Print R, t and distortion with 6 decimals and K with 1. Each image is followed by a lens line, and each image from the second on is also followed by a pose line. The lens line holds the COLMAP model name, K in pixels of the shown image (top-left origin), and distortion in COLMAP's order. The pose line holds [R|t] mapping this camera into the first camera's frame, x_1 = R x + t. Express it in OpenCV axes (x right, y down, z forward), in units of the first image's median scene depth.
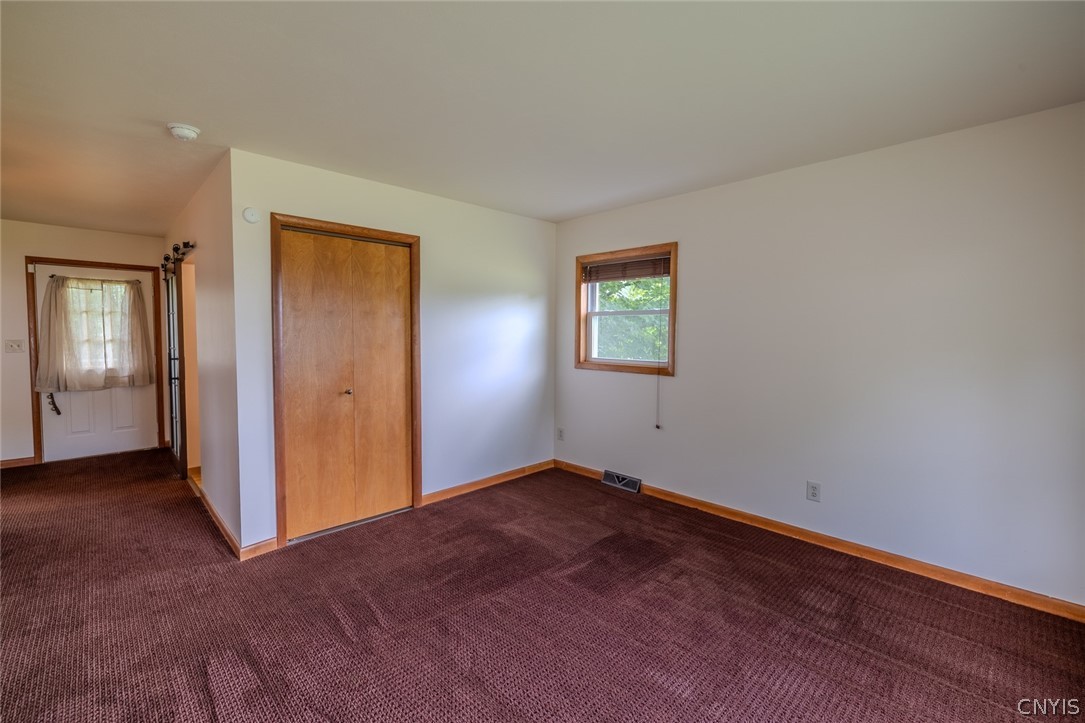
lens RADIAL K [[458.1, 0, 534.7], [0, 458.1, 356.5], [0, 0, 1]] dist [-0.003482, 0.000140]
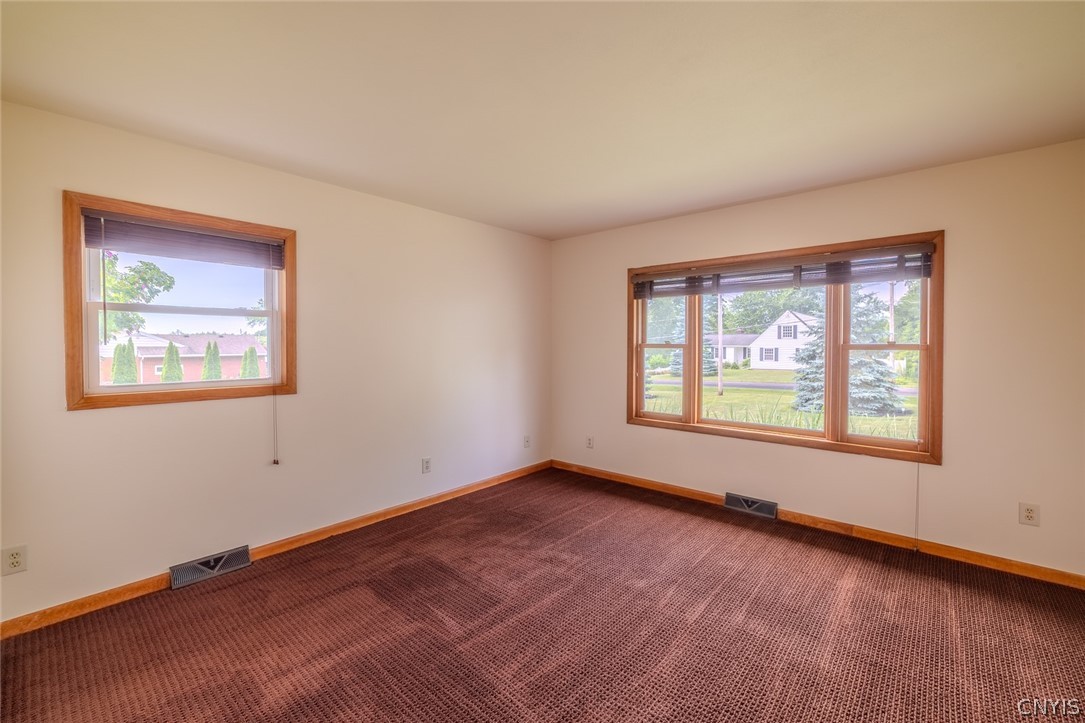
lens RADIAL K [[458.1, 0, 531.3], [0, 458.1, 356.3], [0, 0, 1]] dist [-0.003482, 0.000140]
pose [[-0.073201, -0.027775, 0.996930, -0.629659], [0.057539, 0.997829, 0.032025, -0.029139], [-0.995656, 0.059706, -0.071444, 0.734843]]
